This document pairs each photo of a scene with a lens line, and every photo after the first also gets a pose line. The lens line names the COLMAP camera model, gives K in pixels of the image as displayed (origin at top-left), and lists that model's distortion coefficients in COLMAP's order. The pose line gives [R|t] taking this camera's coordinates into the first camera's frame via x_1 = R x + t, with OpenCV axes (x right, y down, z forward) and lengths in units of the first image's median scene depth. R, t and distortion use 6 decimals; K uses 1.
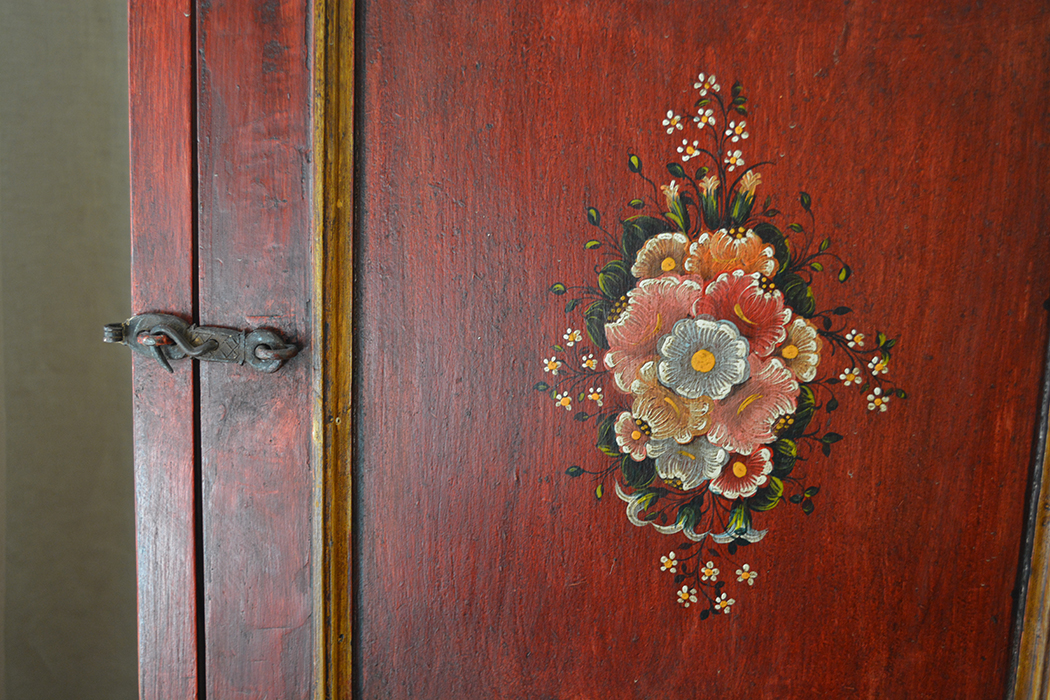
lens RADIAL K [[1302.7, 0, 525.0], [0, 1302.7, 350.0], [0, 0, 1]] dist [-0.034312, -0.029249]
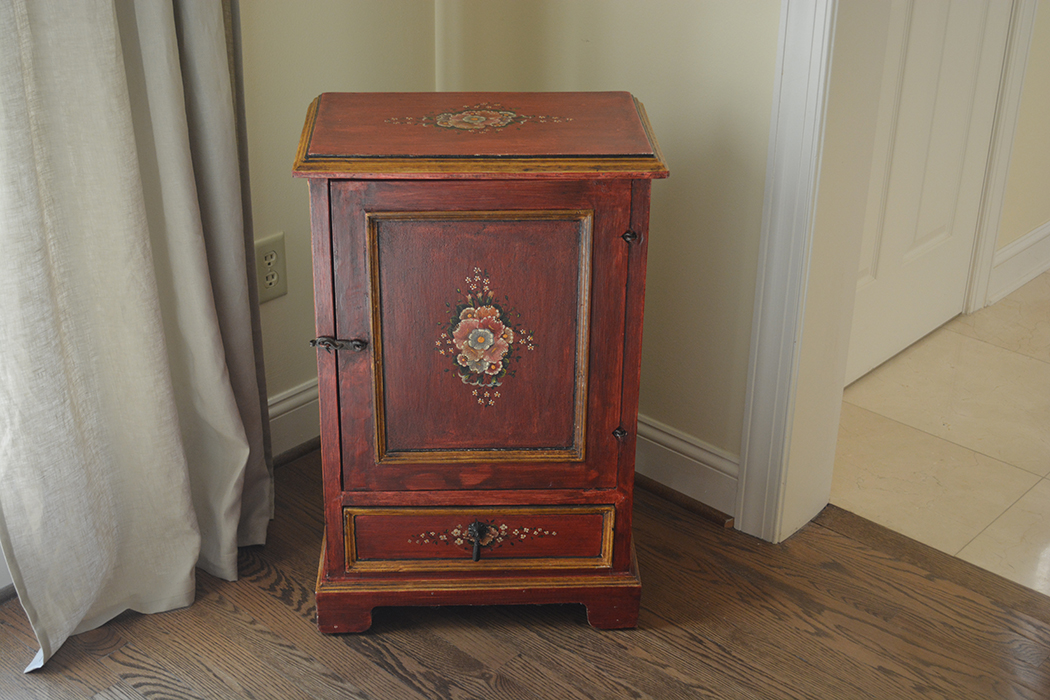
lens RADIAL K [[1489.8, 0, 525.0], [0, 1489.8, 350.0], [0, 0, 1]] dist [0.000653, -0.003364]
pose [[0.994195, -0.067663, 0.083659, -0.084649], [0.041706, 0.959074, 0.280066, -1.090626], [-0.099185, -0.274951, 0.956328, -2.883487]]
